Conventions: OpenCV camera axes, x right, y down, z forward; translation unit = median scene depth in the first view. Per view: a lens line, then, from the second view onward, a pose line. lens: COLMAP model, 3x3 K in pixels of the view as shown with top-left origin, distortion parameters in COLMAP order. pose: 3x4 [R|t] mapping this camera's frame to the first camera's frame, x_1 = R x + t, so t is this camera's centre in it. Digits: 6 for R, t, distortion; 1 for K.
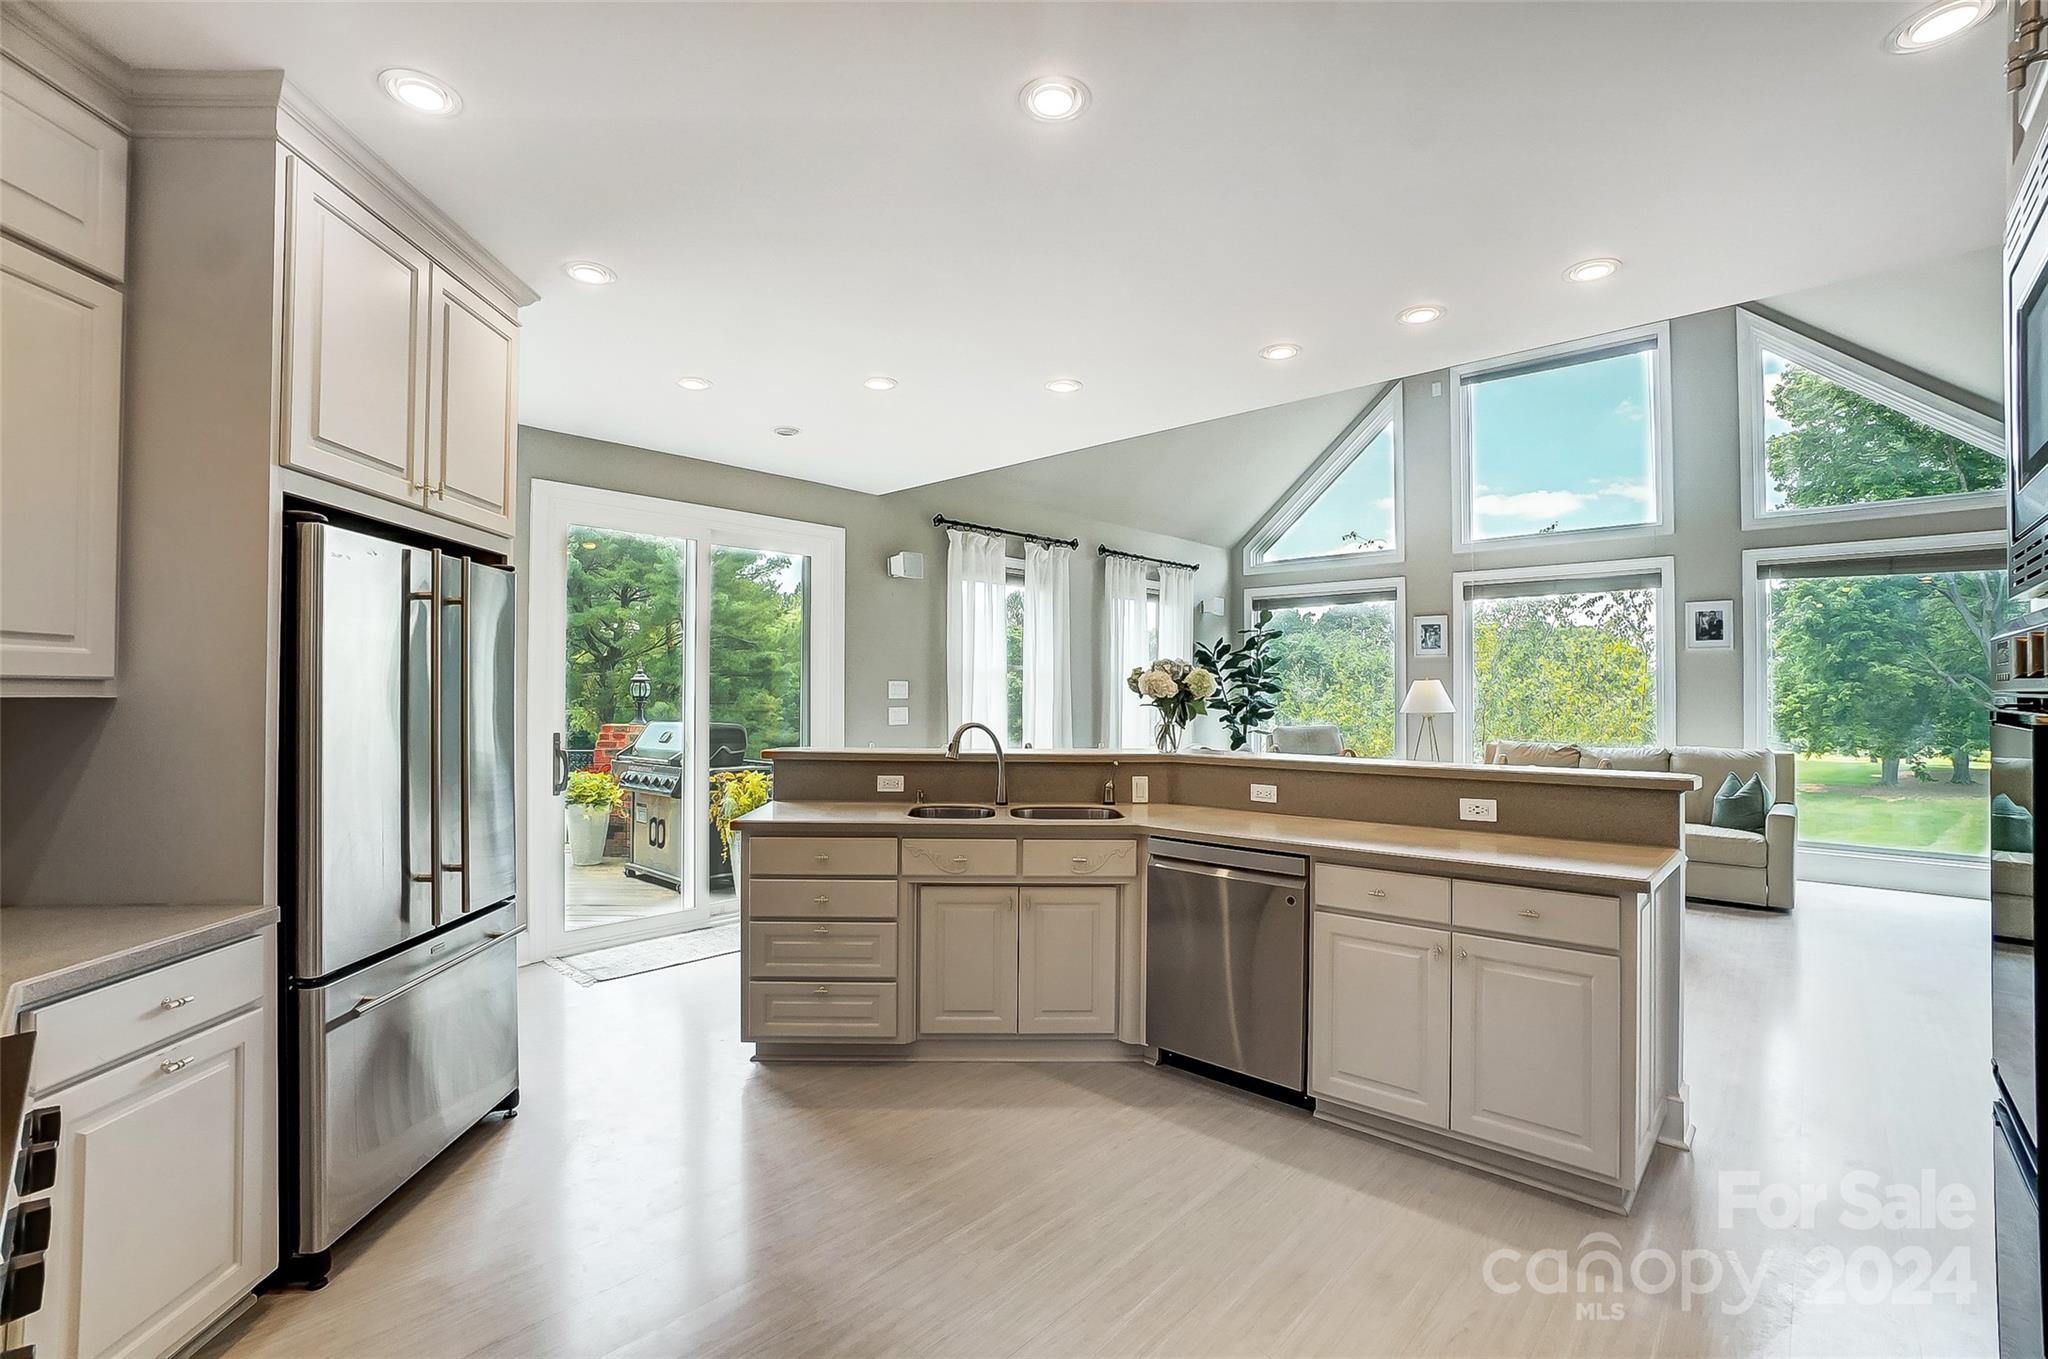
lens RADIAL K [[913.1, 0, 1017.7], [0, 913.1, 690.1], [0, 0, 1]] dist [-0.046151, 0.009633]
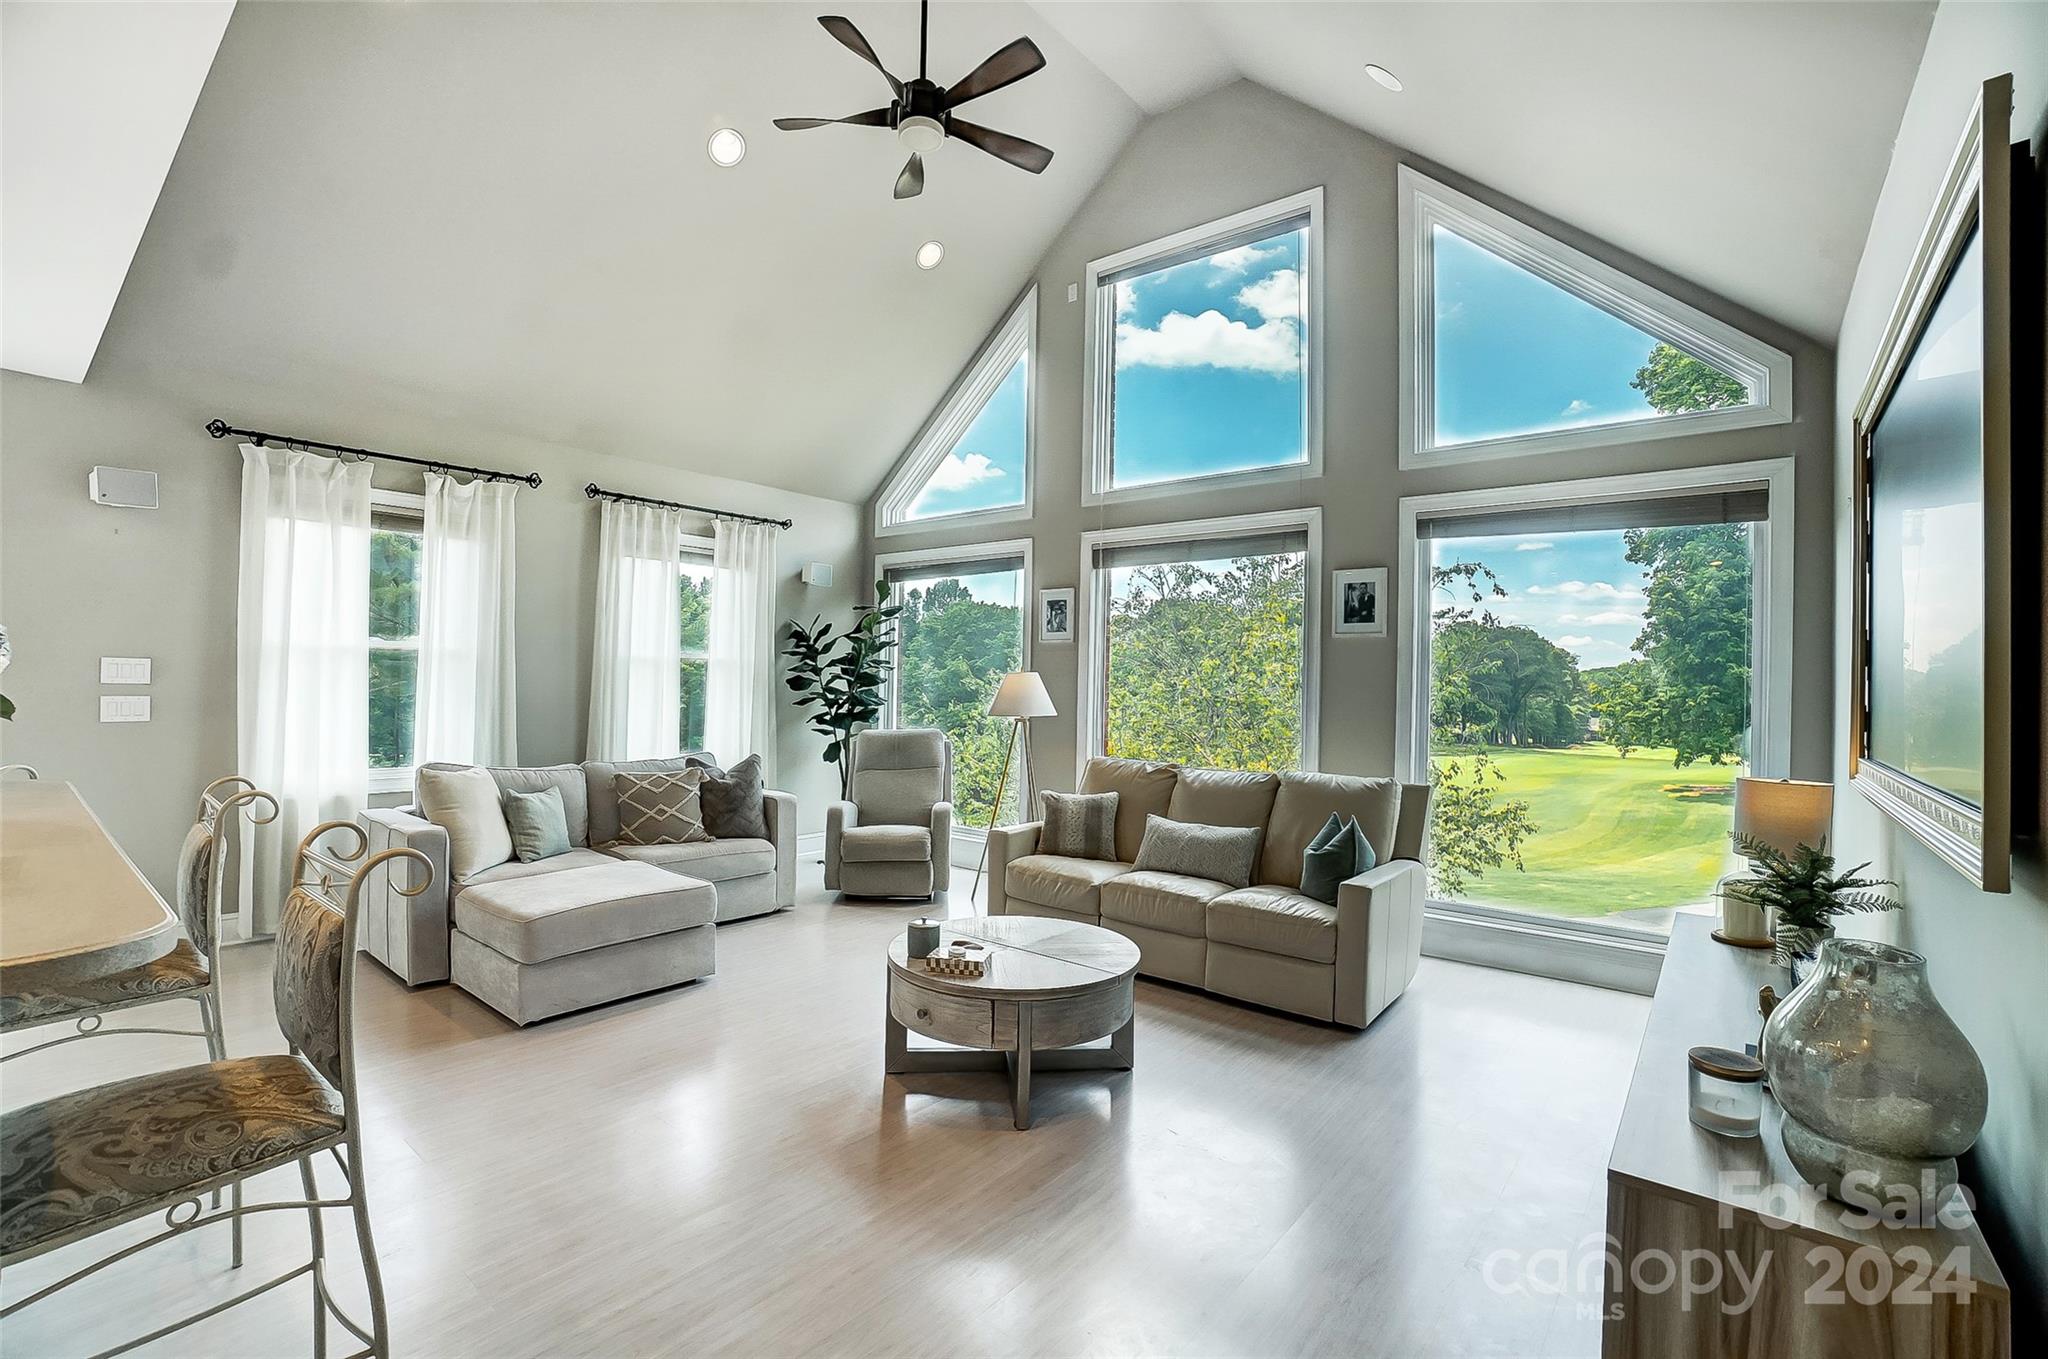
lens RADIAL K [[913.1, 0, 995.6], [0, 913.1, 682.0], [0, 0, 1]] dist [-0.046151, 0.009633]
pose [[0.998862, 0.017061, 0.044534, 0.441111], [-0.017127, 0.999853, 0.001107, -0.003446], [-0.044508, -0.001868, 0.999007, 0.271560]]
